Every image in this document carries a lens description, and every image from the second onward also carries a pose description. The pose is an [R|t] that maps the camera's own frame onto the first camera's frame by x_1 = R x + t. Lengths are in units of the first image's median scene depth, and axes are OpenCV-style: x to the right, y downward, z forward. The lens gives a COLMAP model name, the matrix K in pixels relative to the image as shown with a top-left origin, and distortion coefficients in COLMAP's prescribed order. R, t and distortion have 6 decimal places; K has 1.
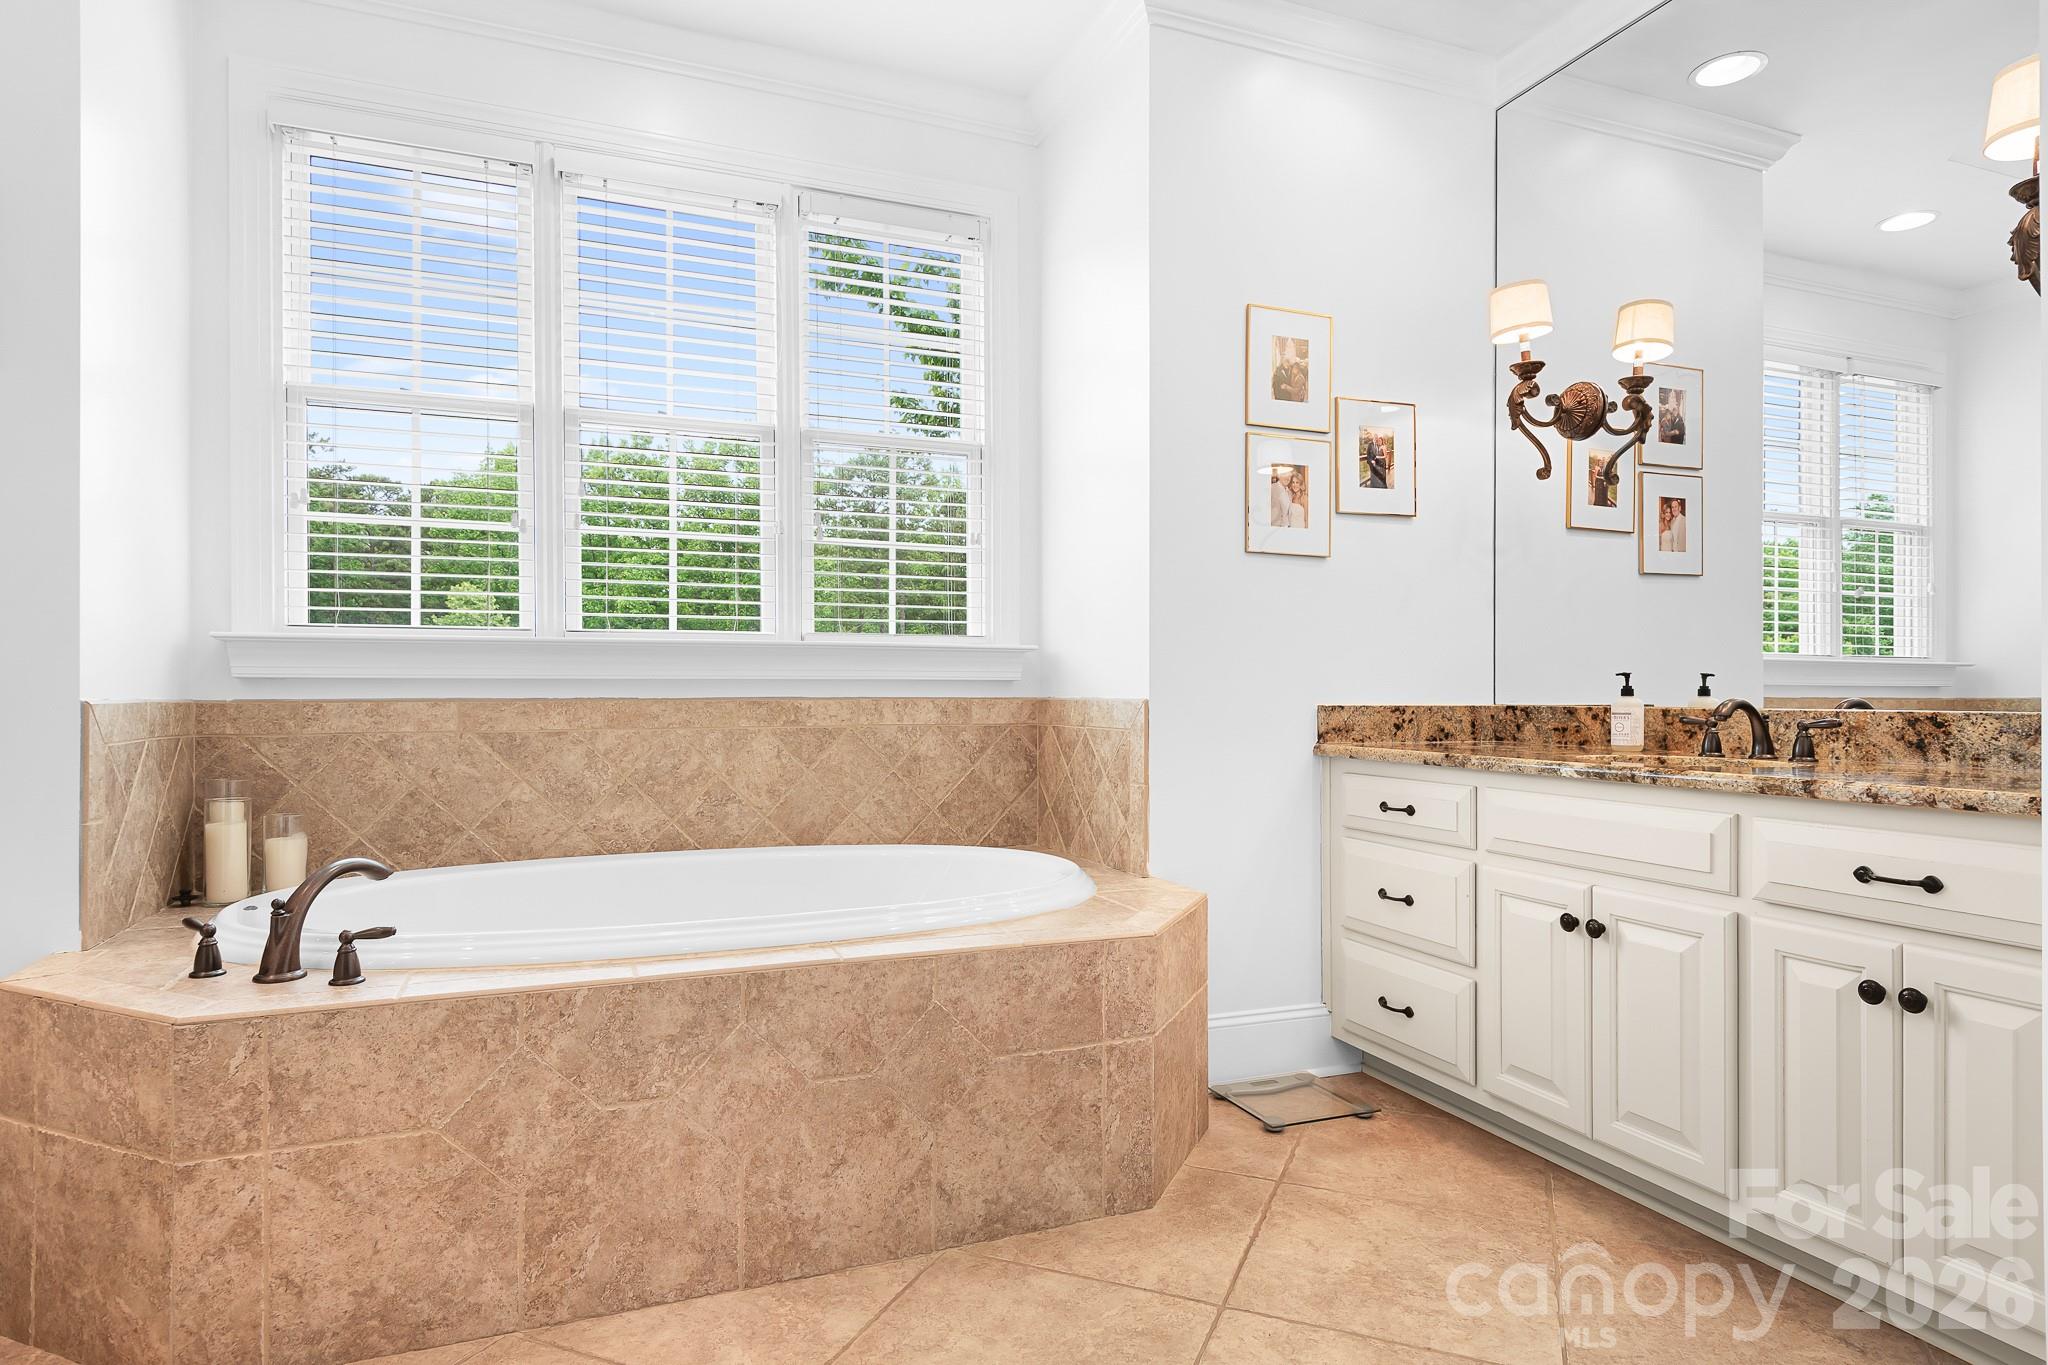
lens RADIAL K [[1118.0, 0, 1041.8], [0, 1118.0, 690.6], [0, 0, 1]] dist [0.003396, -0.008758]
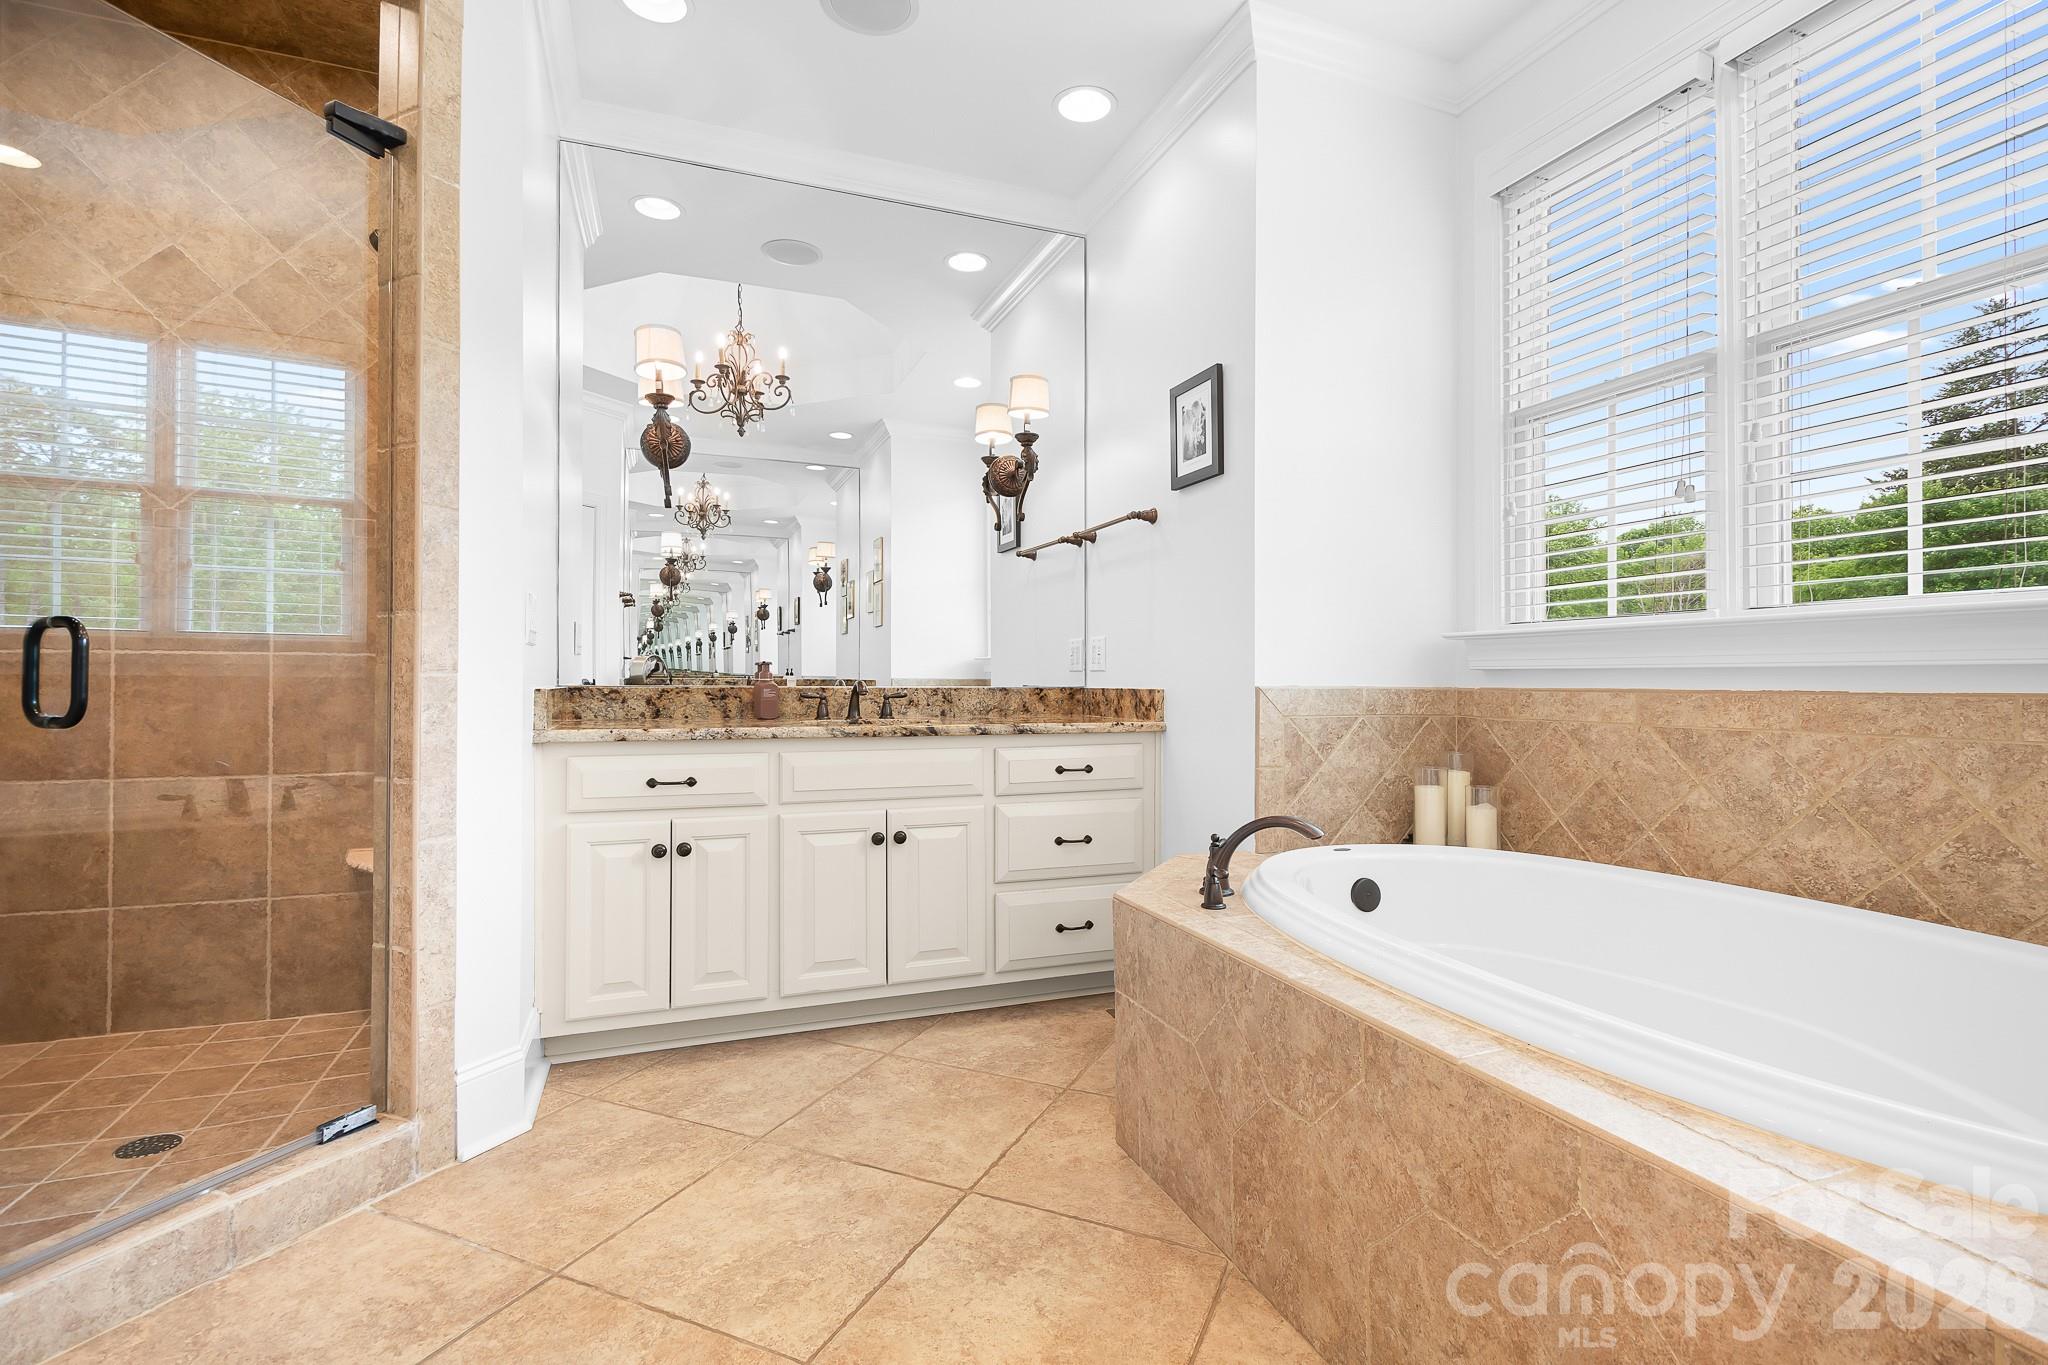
lens RADIAL K [[954.7, 0, 1044.0], [0, 954.7, 669.6], [0, 0, 1]] dist [0.002261, -0.001118]
pose [[-0.026596, -0.008505, -0.999610, 0.298846], [-0.003577, 0.999958, -0.008413, -0.000800], [0.999640, 0.003352, -0.026625, 0.519475]]
